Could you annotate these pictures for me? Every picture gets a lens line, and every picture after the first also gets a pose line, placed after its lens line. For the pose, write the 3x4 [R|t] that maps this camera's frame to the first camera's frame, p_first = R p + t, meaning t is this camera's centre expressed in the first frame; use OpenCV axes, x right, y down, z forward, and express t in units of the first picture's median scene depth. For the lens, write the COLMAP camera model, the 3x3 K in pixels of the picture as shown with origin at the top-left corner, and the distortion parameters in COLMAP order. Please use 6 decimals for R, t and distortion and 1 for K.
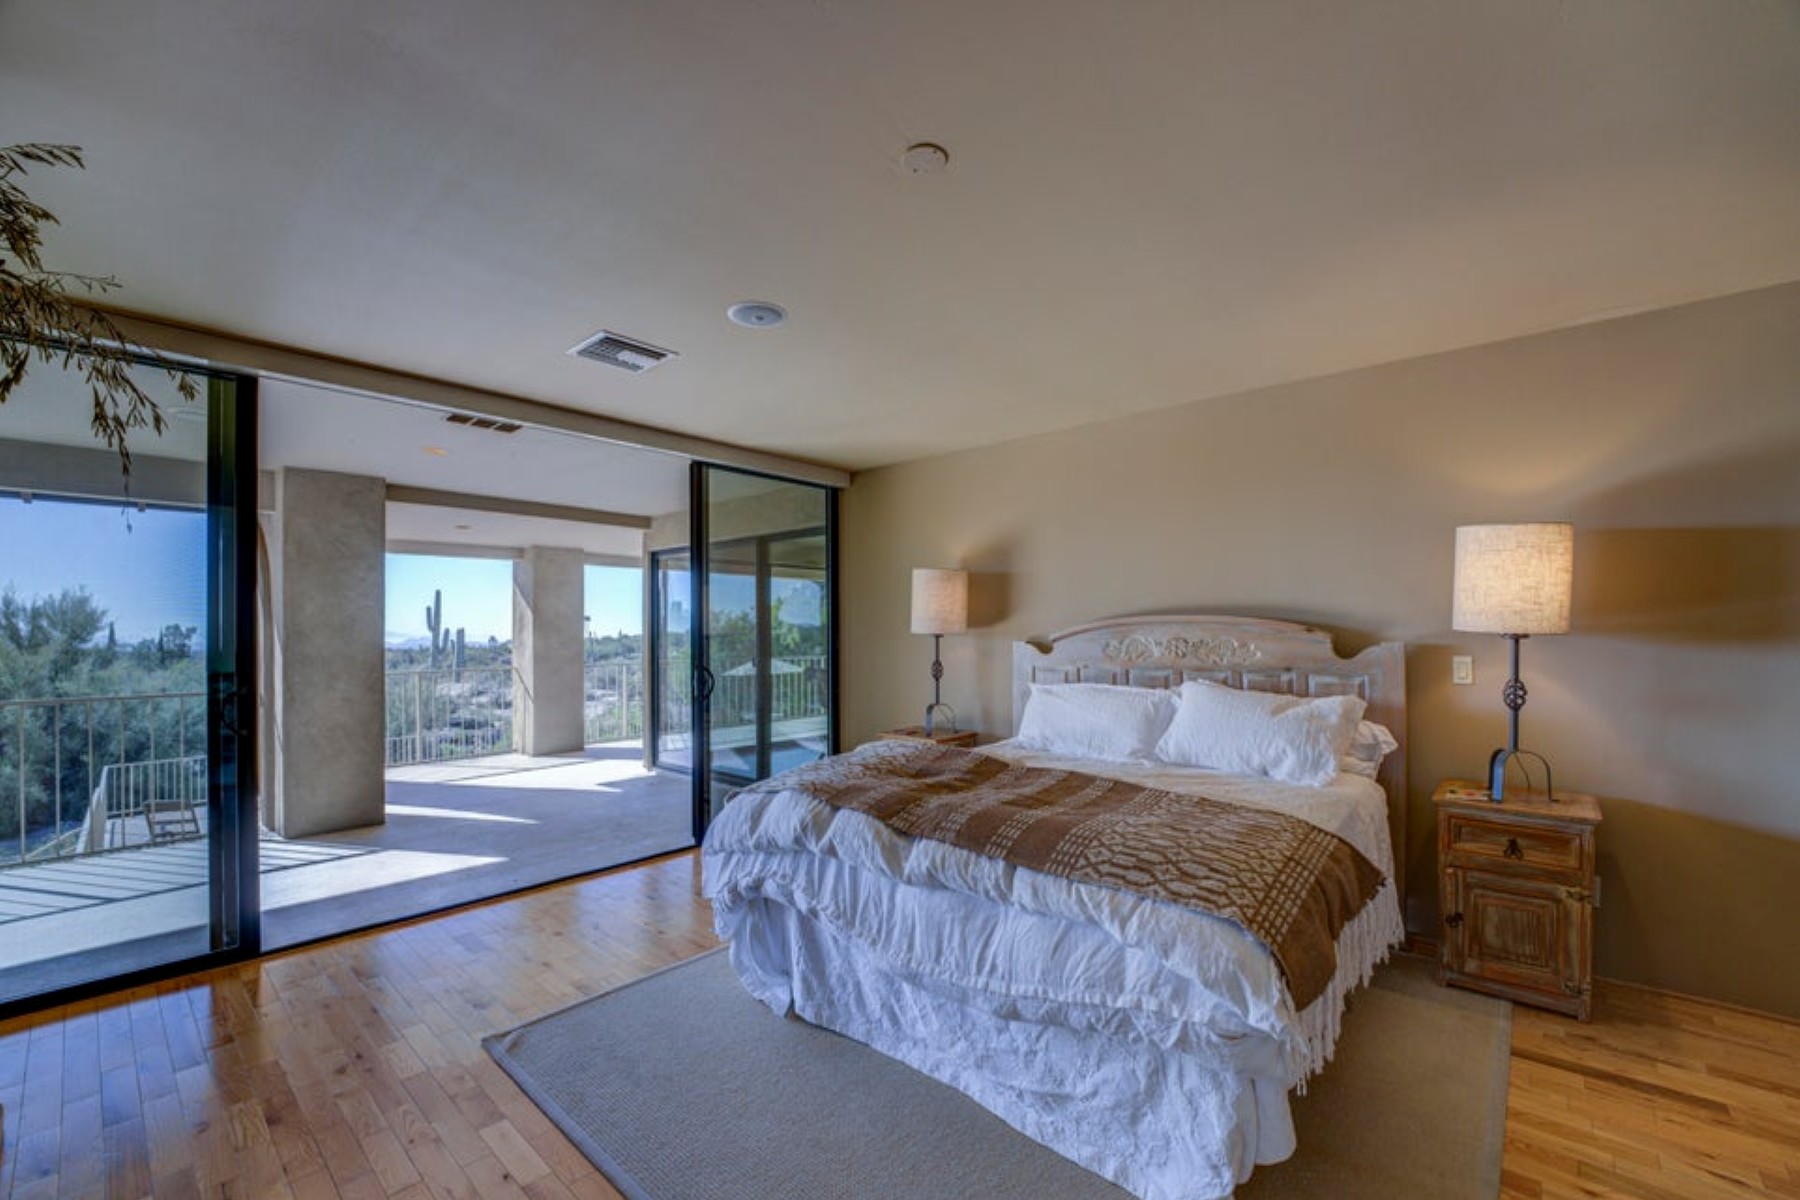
lens RADIAL K [[736.3, 0, 901.8], [0, 736.3, 628.5], [0, 0, 1]] dist [-0.023772, -0.000104]
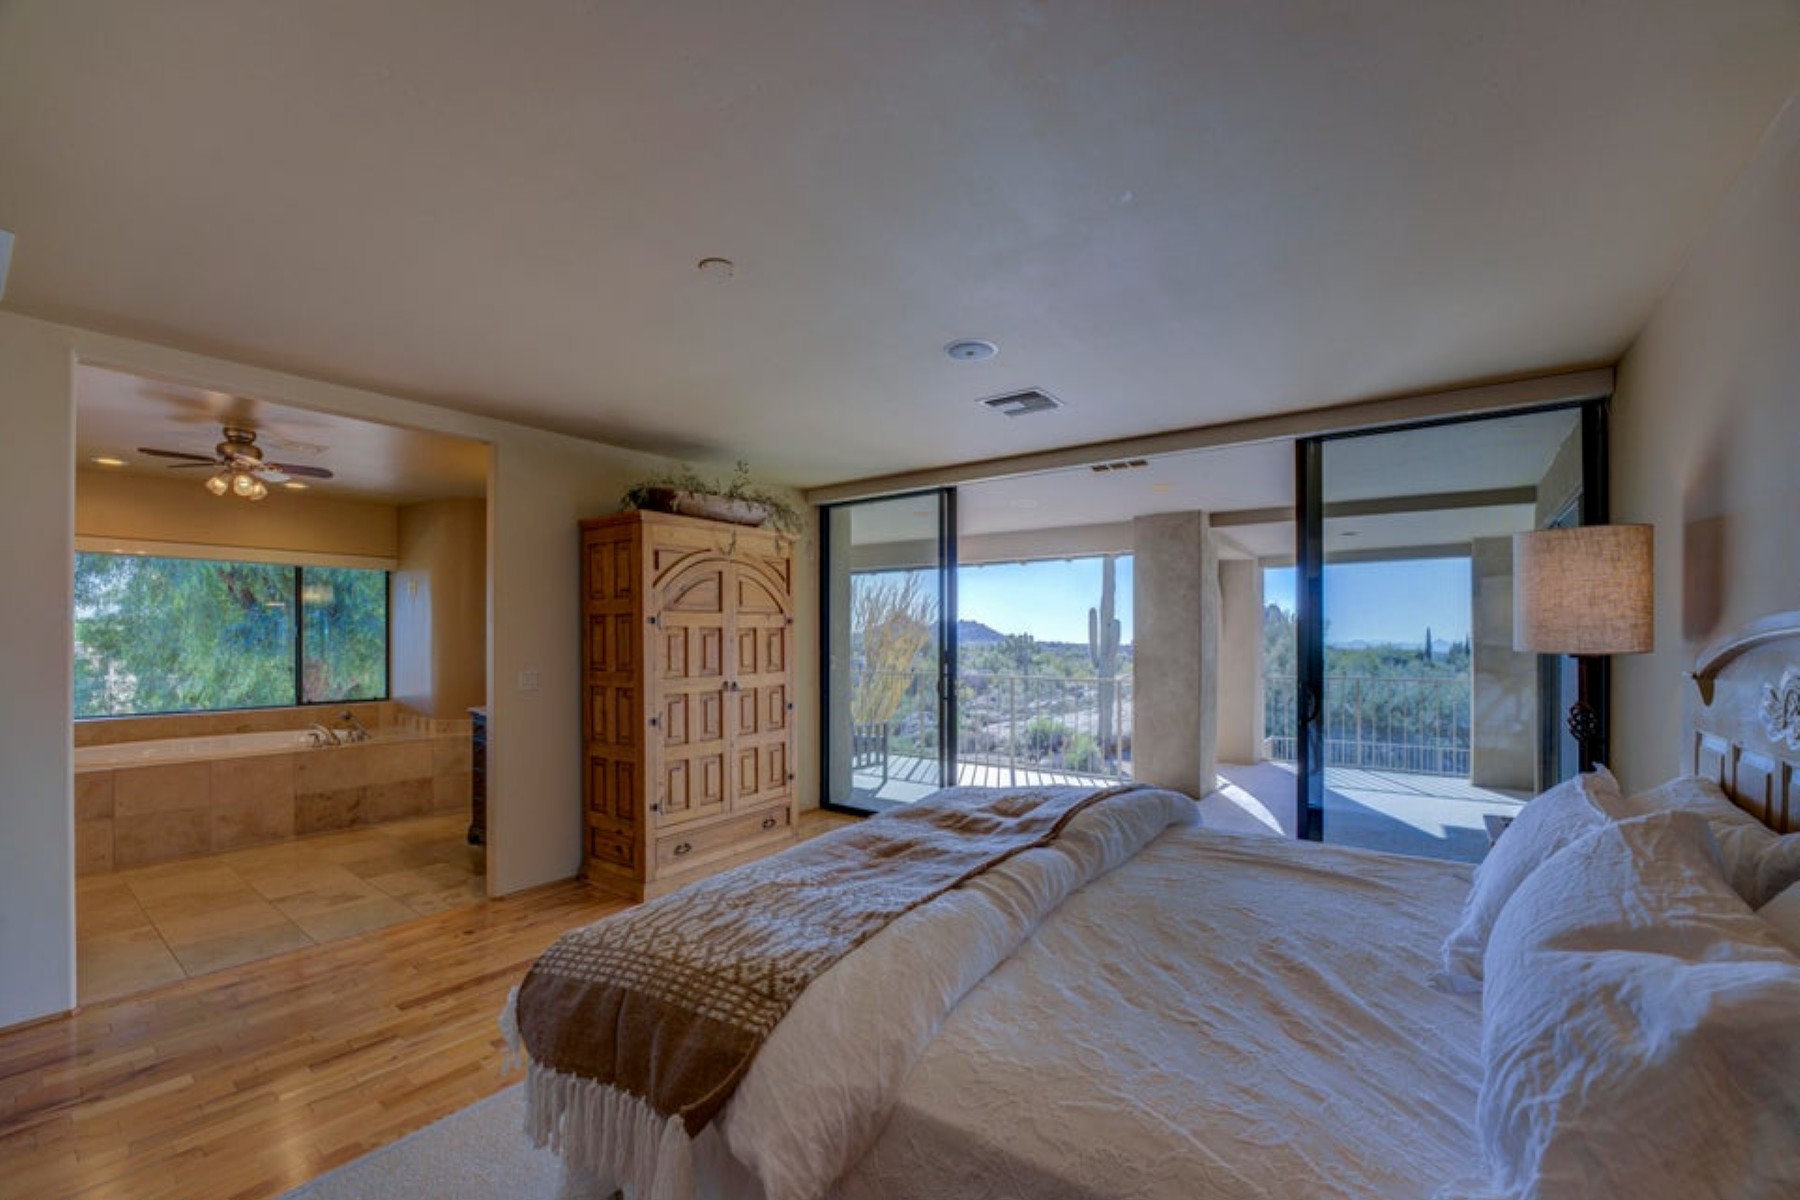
lens RADIAL K [[736.3, 0, 901.8], [0, 736.3, 628.5], [0, 0, 1]] dist [-0.023772, -0.000104]
pose [[0.077325, -0.005276, -0.996992, 0.577168], [-0.001891, 0.999983, -0.005438, -0.006105], [0.997004, 0.002306, 0.077314, 0.533201]]
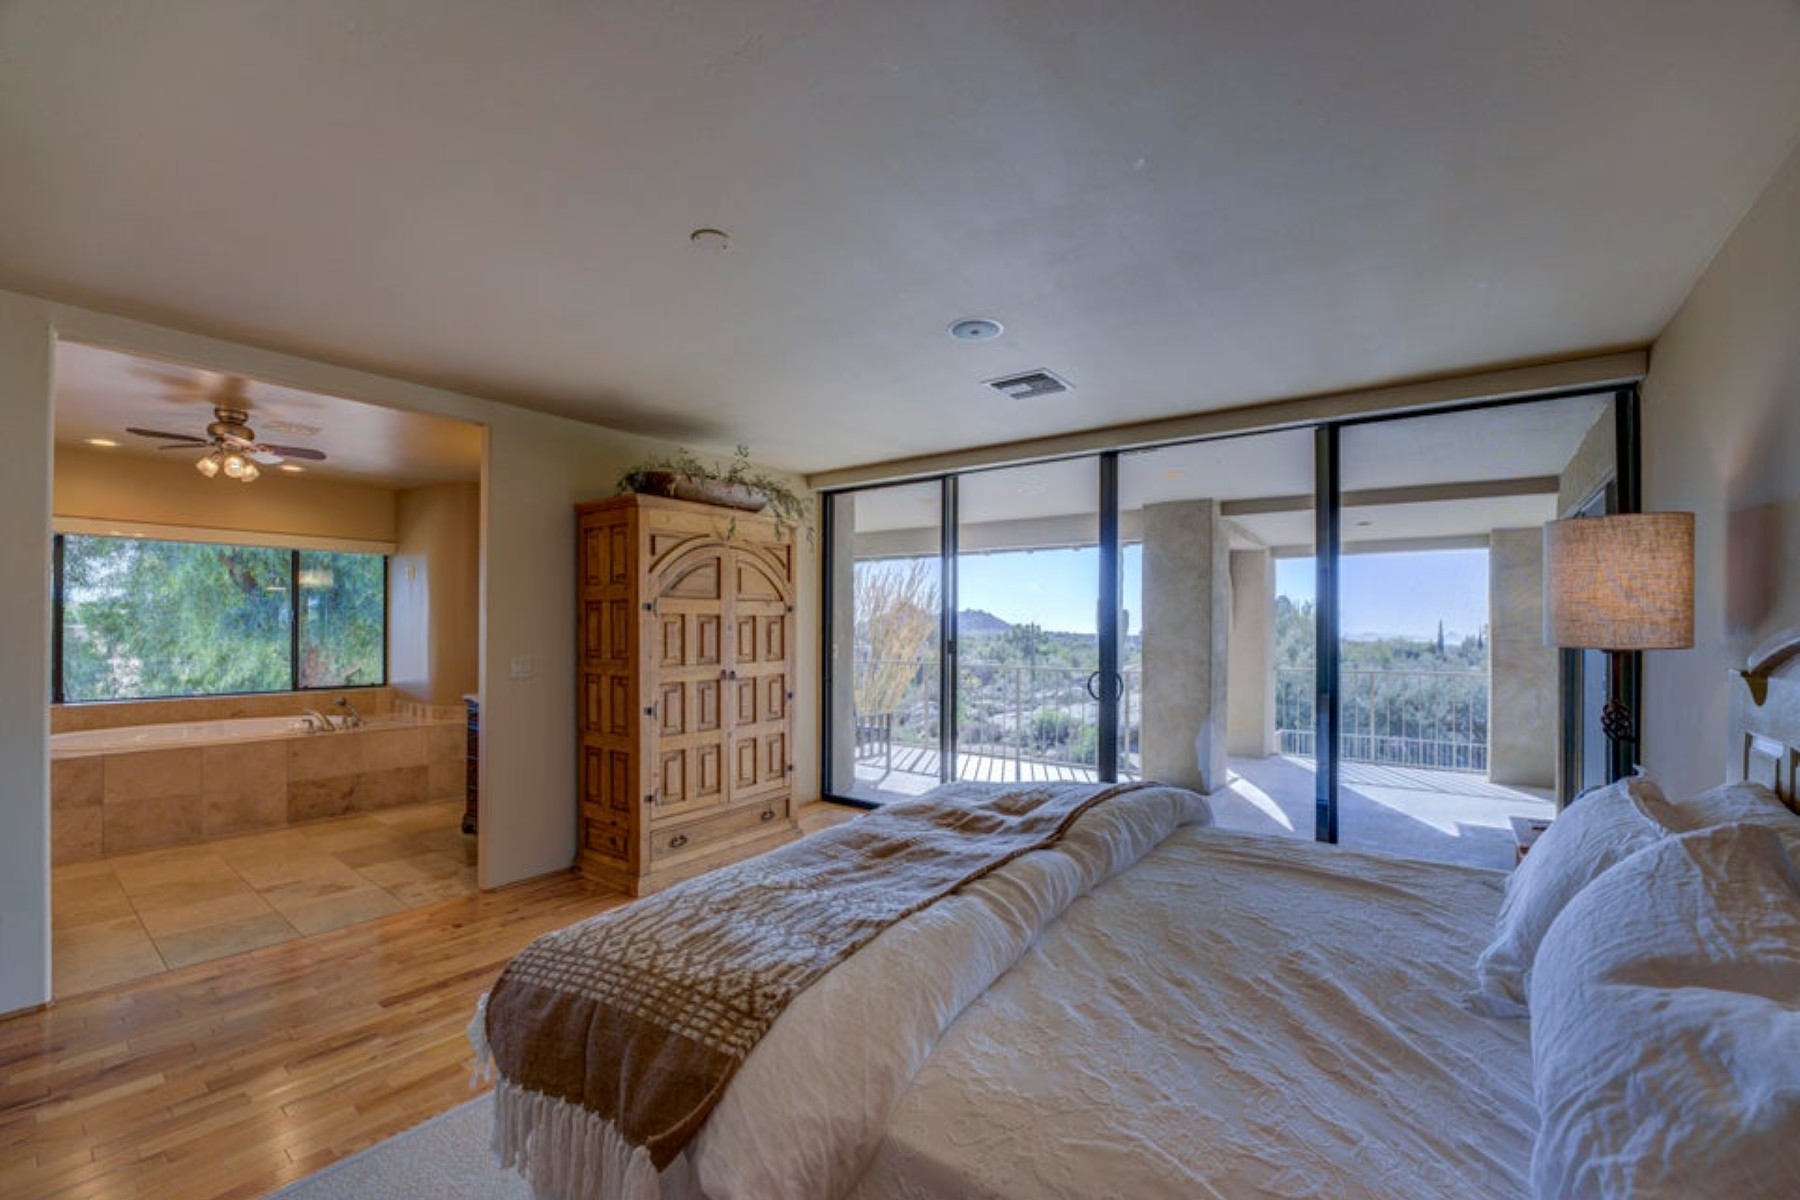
lens RADIAL K [[740.2, 0, 900.5], [0, 740.2, 615.8], [0, 0, 1]] dist [-0.024571, 0.000421]
pose [[0.067218, -0.006936, -0.997714, 0.556235], [-0.008773, 0.999933, -0.007542, -0.006066], [0.997700, 0.009260, 0.067152, 0.539830]]
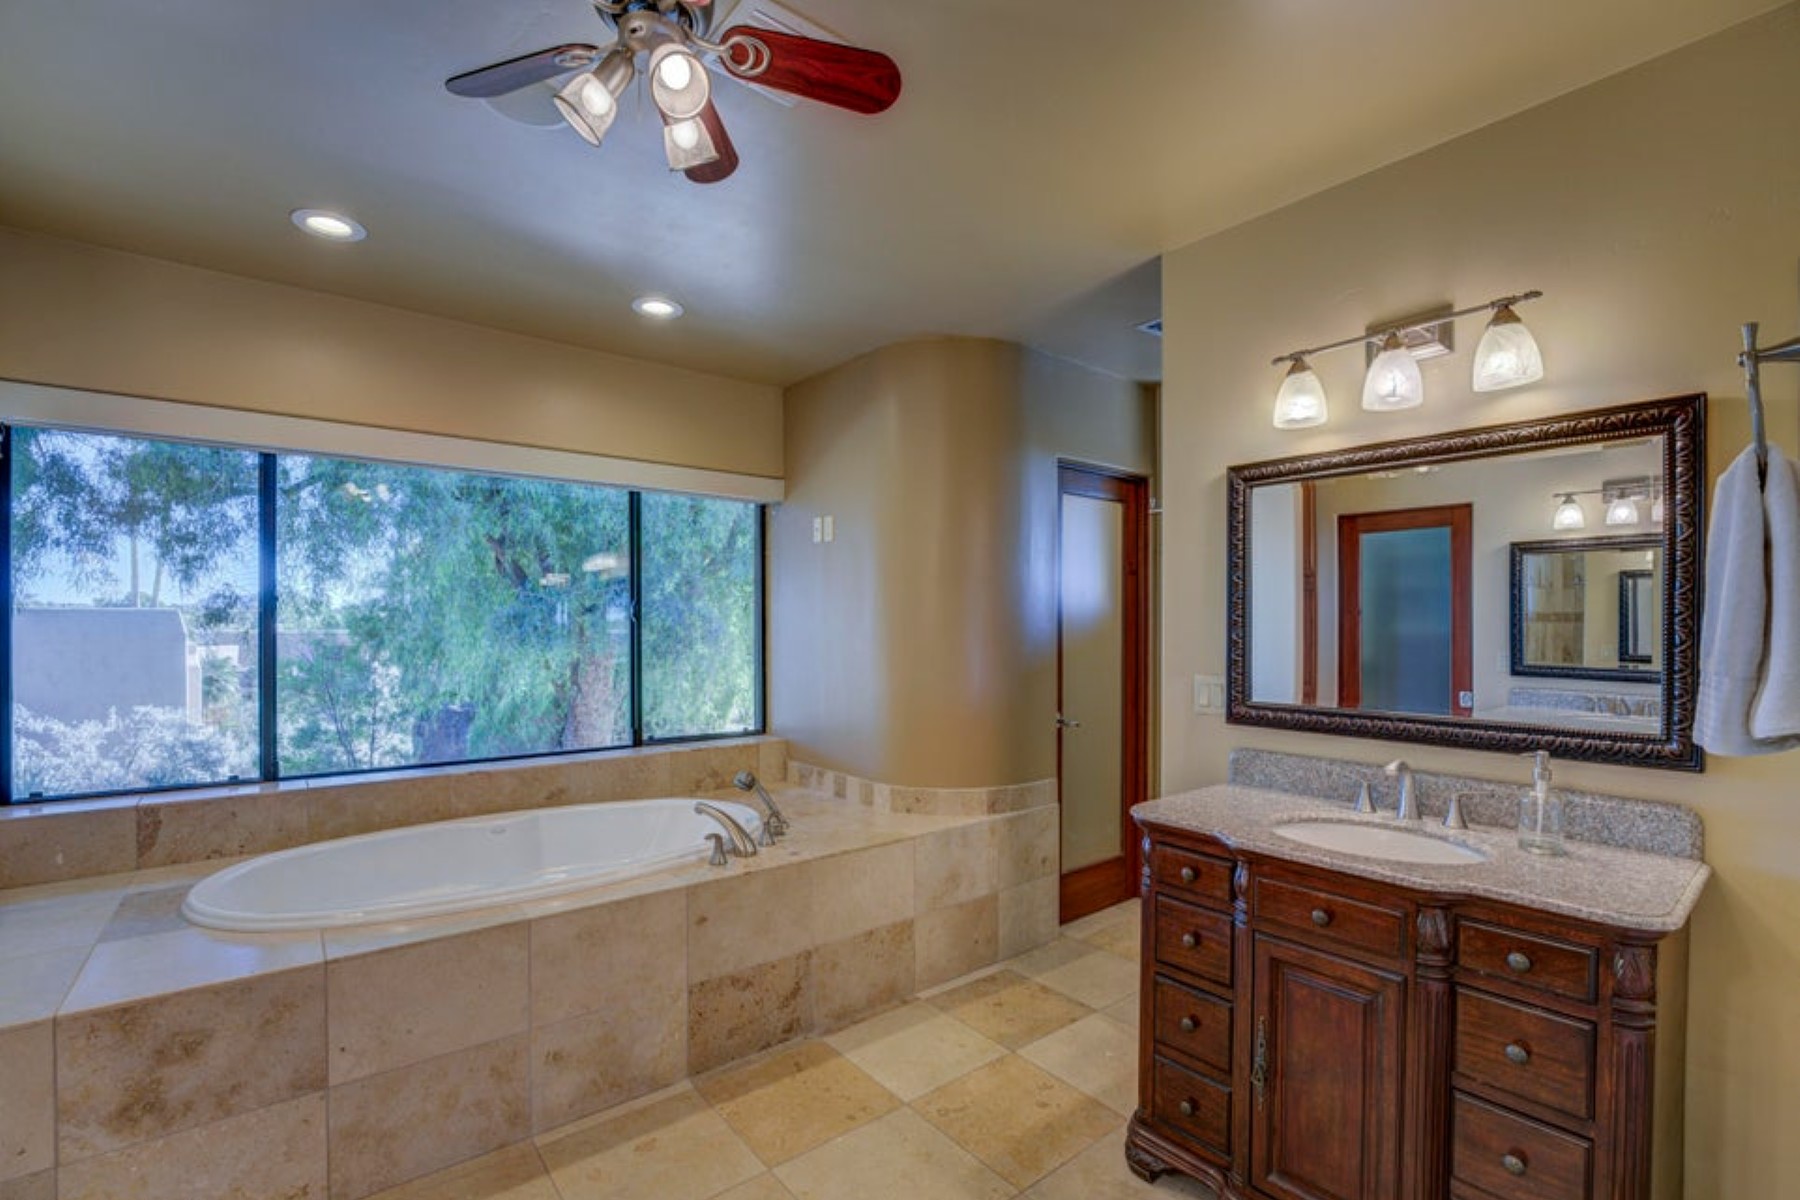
lens RADIAL K [[784.7, 0, 895.7], [0, 784.7, 619.1], [0, 0, 1]] dist [-0.027683, -0.000127]
pose [[-0.174619, -0.003516, -0.984630, -0.169884], [-0.001750, 0.999993, -0.003261, 0.005487], [0.984634, 0.001154, -0.174624, -0.130879]]
